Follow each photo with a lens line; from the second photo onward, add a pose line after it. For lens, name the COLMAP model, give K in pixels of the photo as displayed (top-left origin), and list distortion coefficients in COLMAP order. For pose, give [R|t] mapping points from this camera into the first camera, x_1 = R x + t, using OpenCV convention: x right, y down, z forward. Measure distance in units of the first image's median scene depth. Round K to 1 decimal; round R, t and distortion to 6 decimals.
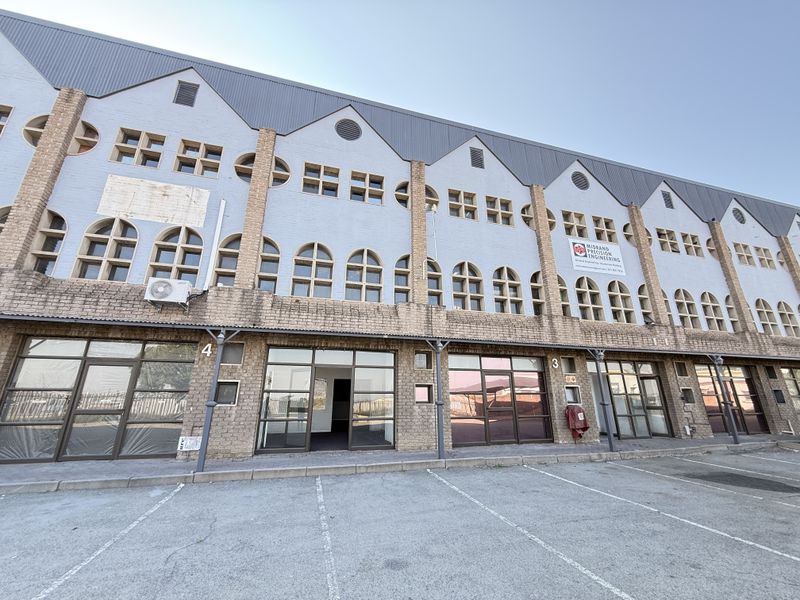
lens RADIAL K [[318.5, 0, 398.2], [0, 318.5, 299.2], [0, 0, 1]] dist [-0.000209, -0.000393]
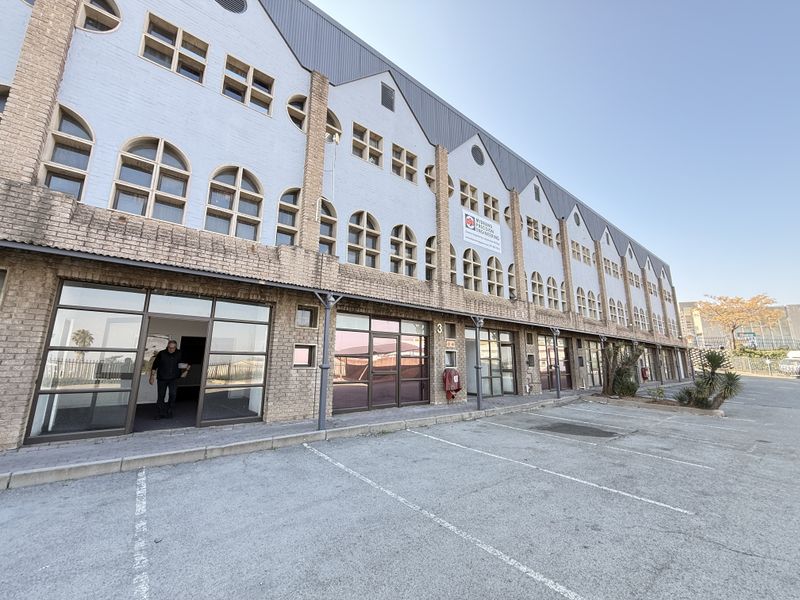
lens RADIAL K [[318.5, 0, 398.2], [0, 318.5, 299.2], [0, 0, 1]] dist [-0.000209, -0.000393]
pose [[0.922335, 0.079837, 0.378053, -0.019023], [-0.120047, 0.989210, 0.083977, 0.041985], [-0.367270, -0.122839, 0.921967, 0.131335]]
